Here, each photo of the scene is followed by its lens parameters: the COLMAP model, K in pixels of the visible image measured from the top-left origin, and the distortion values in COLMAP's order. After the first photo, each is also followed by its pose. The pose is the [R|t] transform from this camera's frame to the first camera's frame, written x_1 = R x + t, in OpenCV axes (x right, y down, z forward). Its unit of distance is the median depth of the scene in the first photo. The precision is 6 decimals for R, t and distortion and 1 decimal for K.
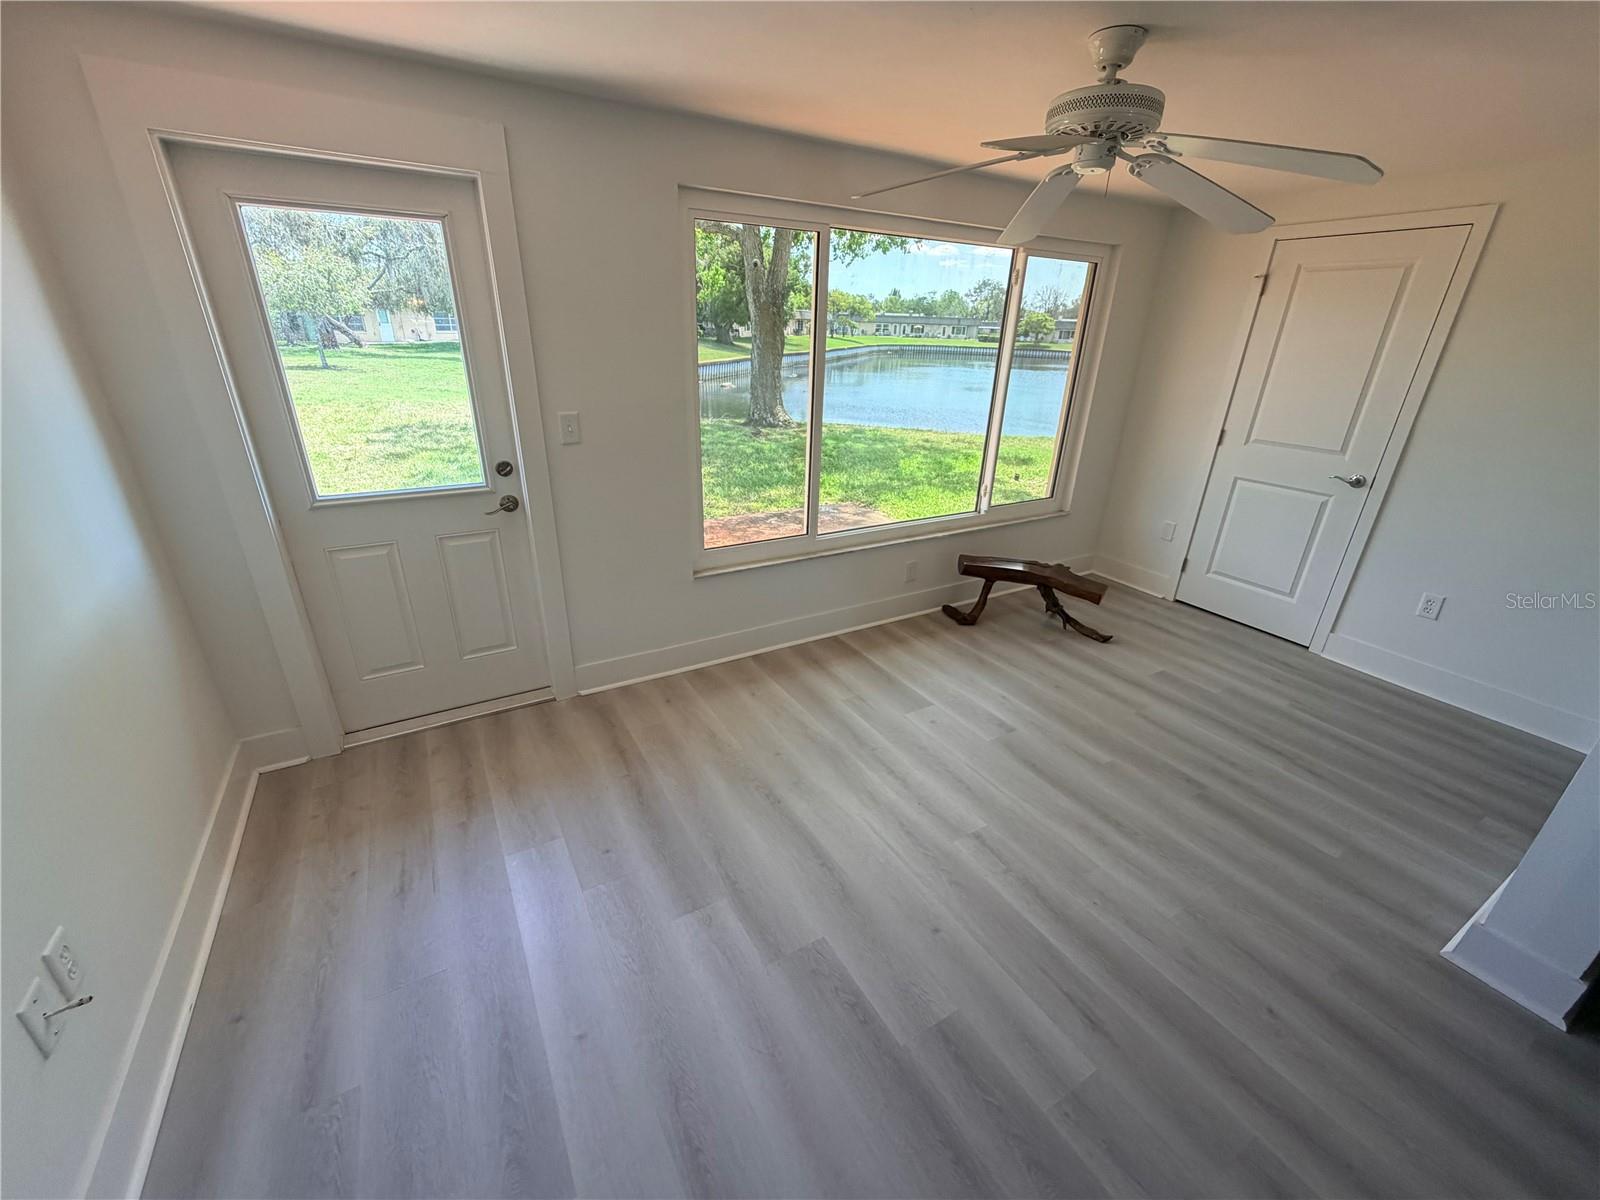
lens RADIAL K [[639.5, 0, 800.0], [0, 639.5, 600.0], [0, 0, 1]] dist [0.001404, 0.000139]
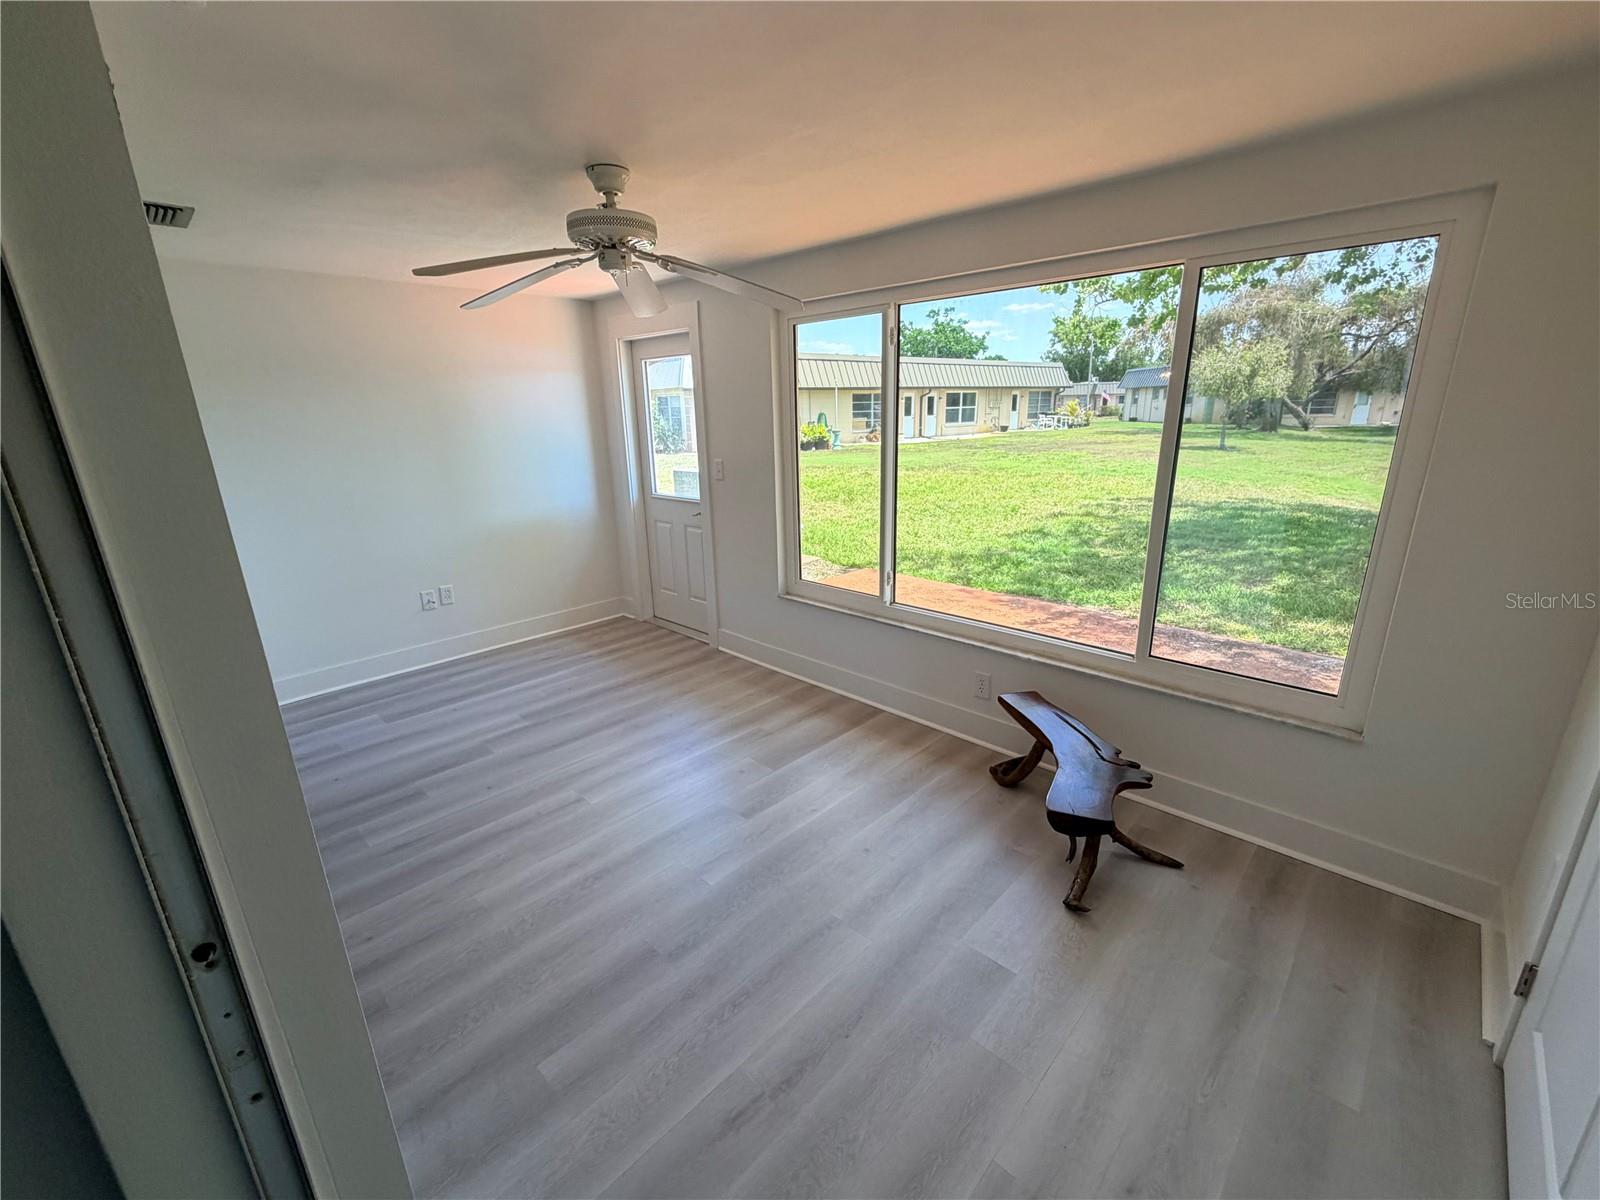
lens RADIAL K [[660.6, 0, 801.5], [0, 660.6, 602.1], [0, 0, 1]] dist [-0.002181, 0.000061]
pose [[0.272401, 0.239664, -0.931858, 0.842759], [-0.352534, 0.925995, 0.135104, -0.170662], [0.895275, 0.291709, 0.336732, 0.483639]]
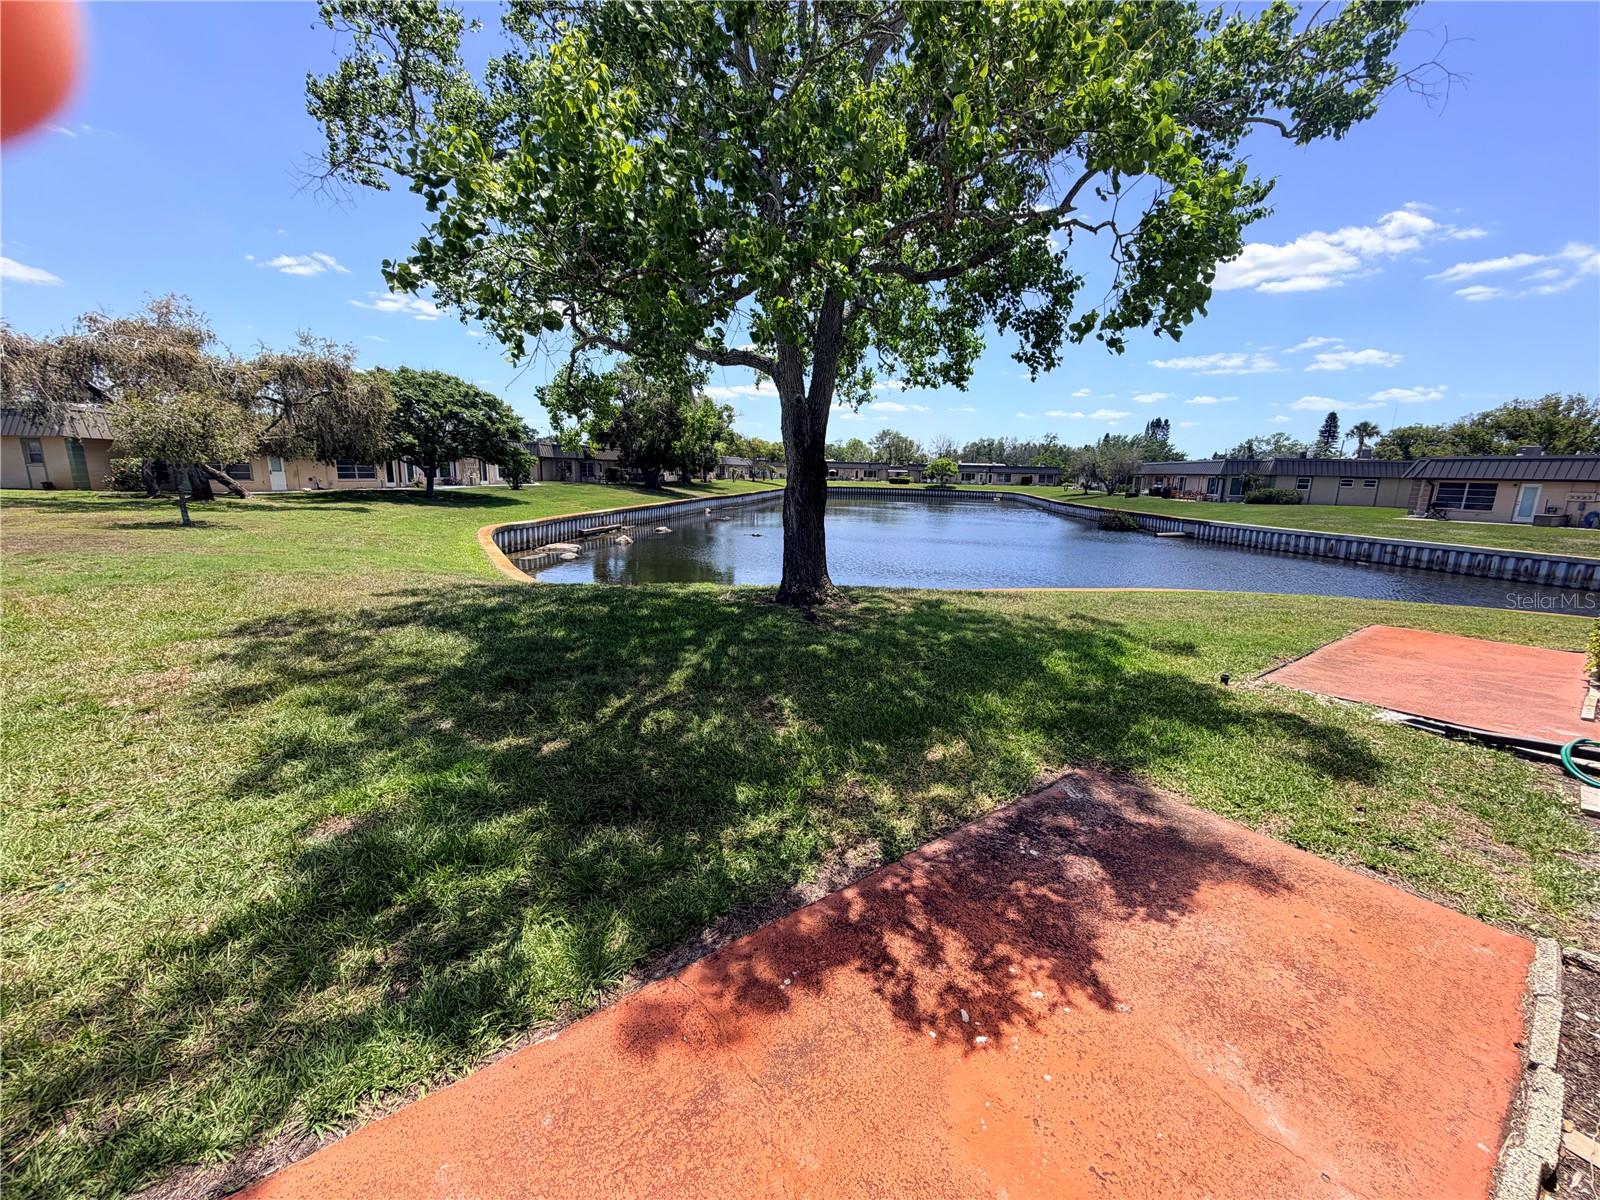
lens RADIAL K [[639.5, 0, 800.0], [0, 639.5, 600.0], [0, 0, 1]] dist [0.001404, 0.000139]
pose [[0.991088, -0.033343, 0.128969, -0.446624], [0.058851, 0.978157, -0.199362, -0.349969], [-0.119505, 0.205175, 0.971402, 0.787215]]
